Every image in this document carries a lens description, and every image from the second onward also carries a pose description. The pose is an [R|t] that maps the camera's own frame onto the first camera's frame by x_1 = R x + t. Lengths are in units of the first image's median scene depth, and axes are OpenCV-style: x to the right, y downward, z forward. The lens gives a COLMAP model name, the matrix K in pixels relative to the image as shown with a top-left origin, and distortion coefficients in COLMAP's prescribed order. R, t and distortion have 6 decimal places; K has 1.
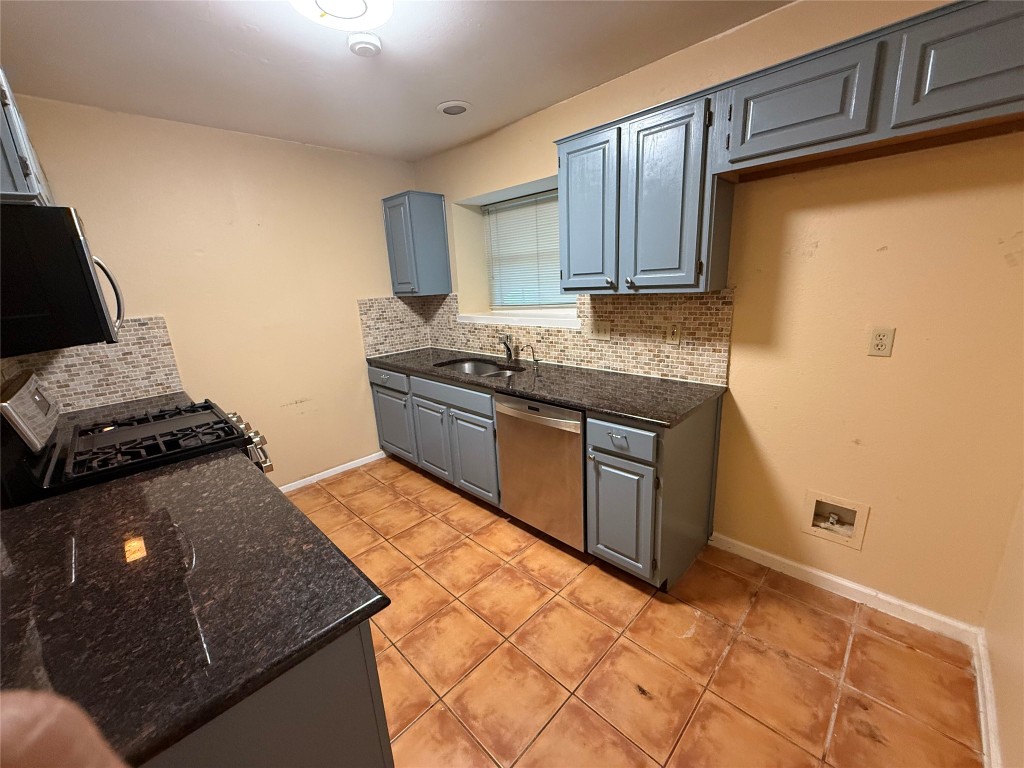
lens RADIAL K [[407.9, 0, 509.0], [0, 407.9, 383.6], [0, 0, 1]] dist [0.001650, -0.000174]
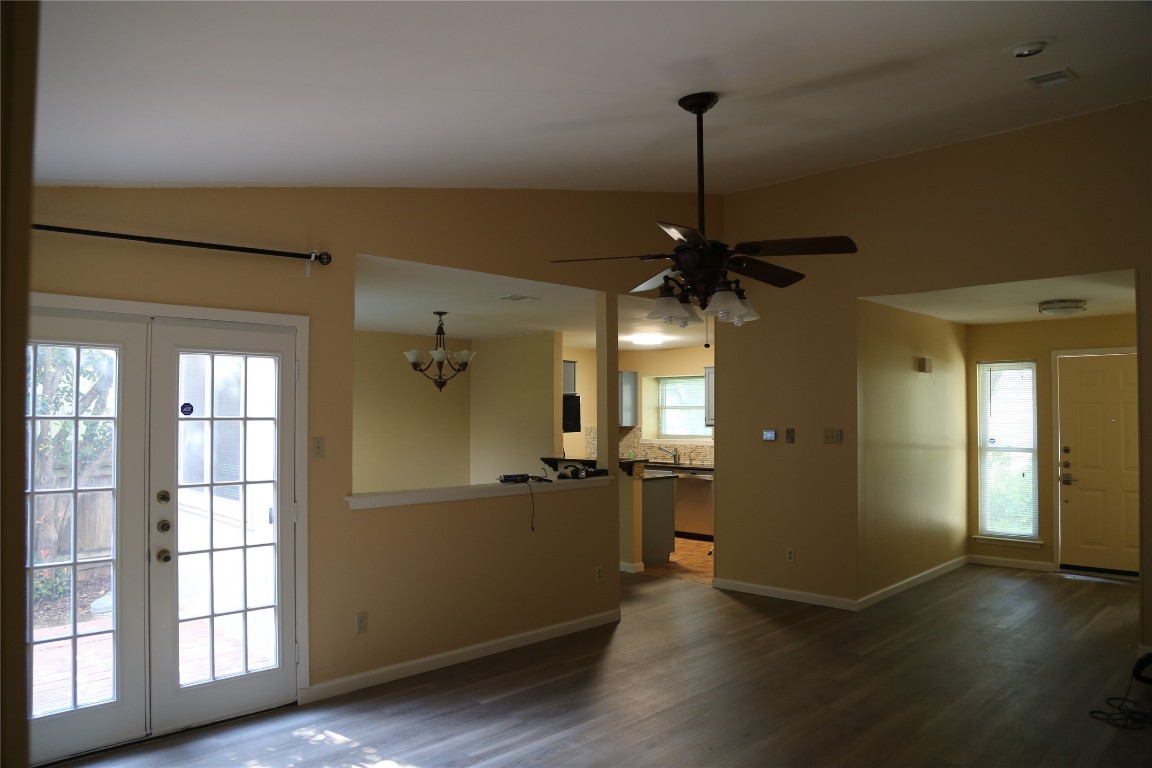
lens RADIAL K [[775.8, 0, 576.7], [0, 775.8, 383.3], [0, 0, 1]] dist [-0.112576, 0.046747]
pose [[0.998658, 0.051020, -0.008927, -0.395955], [-0.051409, 0.955370, -0.290905, 0.591625], [-0.006314, 0.290973, 0.956710, -2.253614]]
